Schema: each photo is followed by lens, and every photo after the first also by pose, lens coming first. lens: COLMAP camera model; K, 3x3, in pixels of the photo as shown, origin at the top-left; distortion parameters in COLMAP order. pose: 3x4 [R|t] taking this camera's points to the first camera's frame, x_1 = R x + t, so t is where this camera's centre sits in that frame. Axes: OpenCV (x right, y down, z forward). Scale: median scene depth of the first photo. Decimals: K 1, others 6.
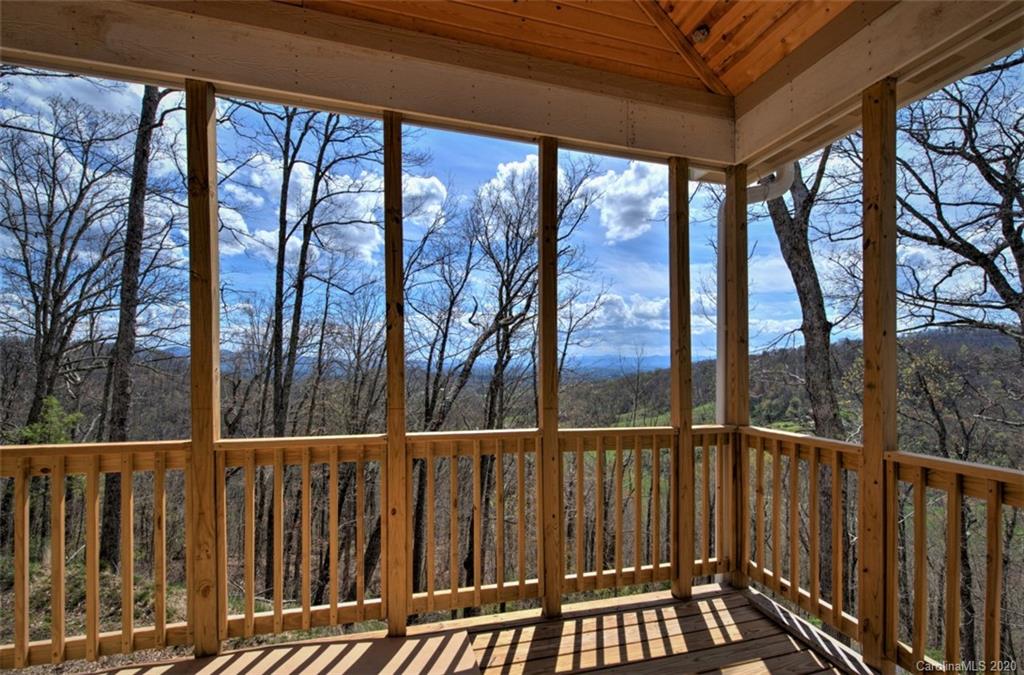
lens RADIAL K [[456.1, 0, 523.8], [0, 456.1, 367.0], [0, 0, 1]] dist [-0.010248, -0.000594]
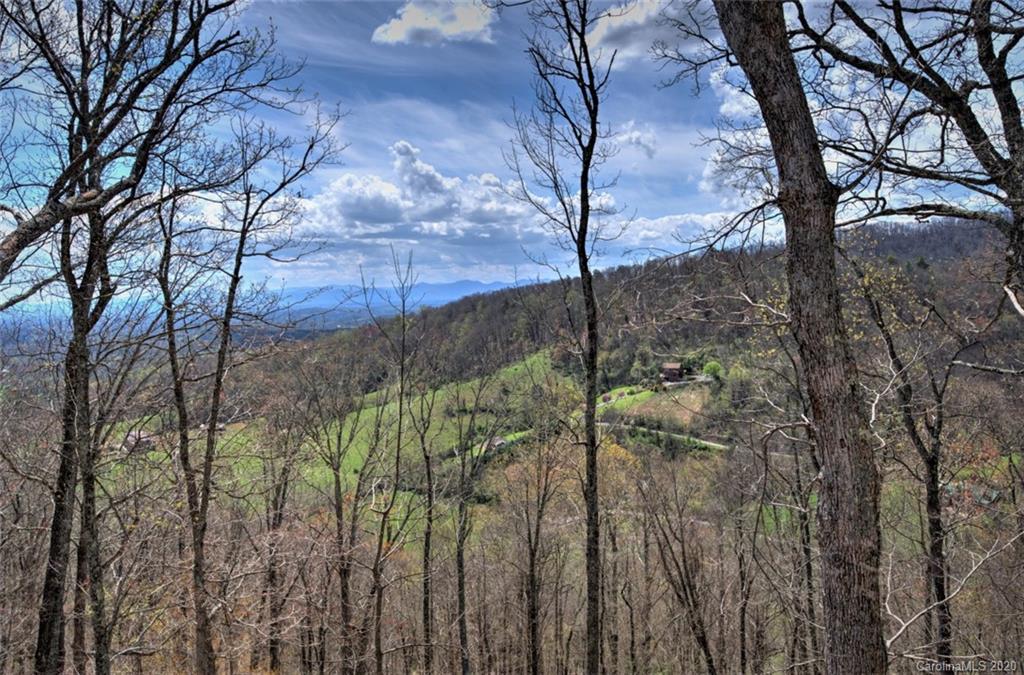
lens RADIAL K [[862.6, 0, 511.6], [0, 862.6, 335.0], [0, 0, 1]] dist [-0.003433, -0.005551]
pose [[0.925562, -0.051121, 0.375130, 0.018789], [0.038978, 0.998443, 0.039895, 0.001885], [-0.376585, -0.022304, 0.926113, 0.135398]]
